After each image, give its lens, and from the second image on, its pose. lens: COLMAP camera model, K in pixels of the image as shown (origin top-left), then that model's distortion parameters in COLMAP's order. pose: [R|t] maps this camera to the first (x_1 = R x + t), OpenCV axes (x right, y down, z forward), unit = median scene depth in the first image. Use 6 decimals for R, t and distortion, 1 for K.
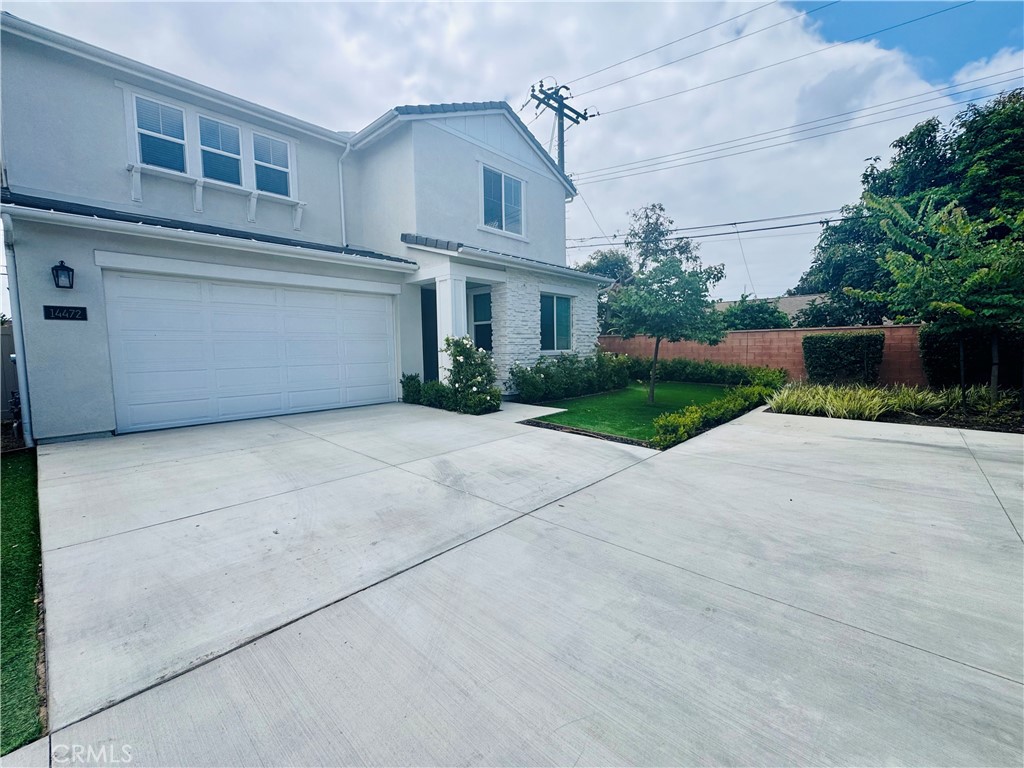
lens RADIAL K [[427.3, 0, 512.0], [0, 427.3, 384.0], [0, 0, 1]] dist [0.000670, -0.000024]
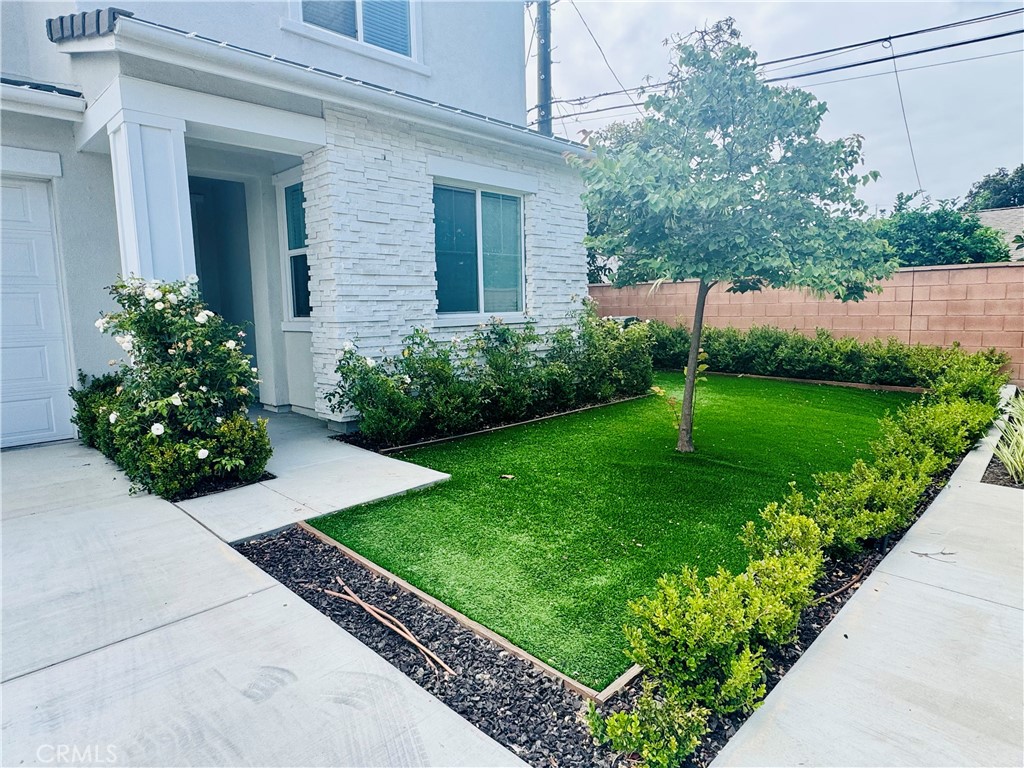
lens RADIAL K [[595.1, 0, 512.0], [0, 595.1, 384.0], [0, 0, 1]] dist [-0.004258, 0.000245]
pose [[0.999321, -0.001074, -0.036832, 0.165554], [0.002676, 0.999052, 0.043454, -0.034056], [0.036751, -0.043523, 0.998376, 0.396677]]
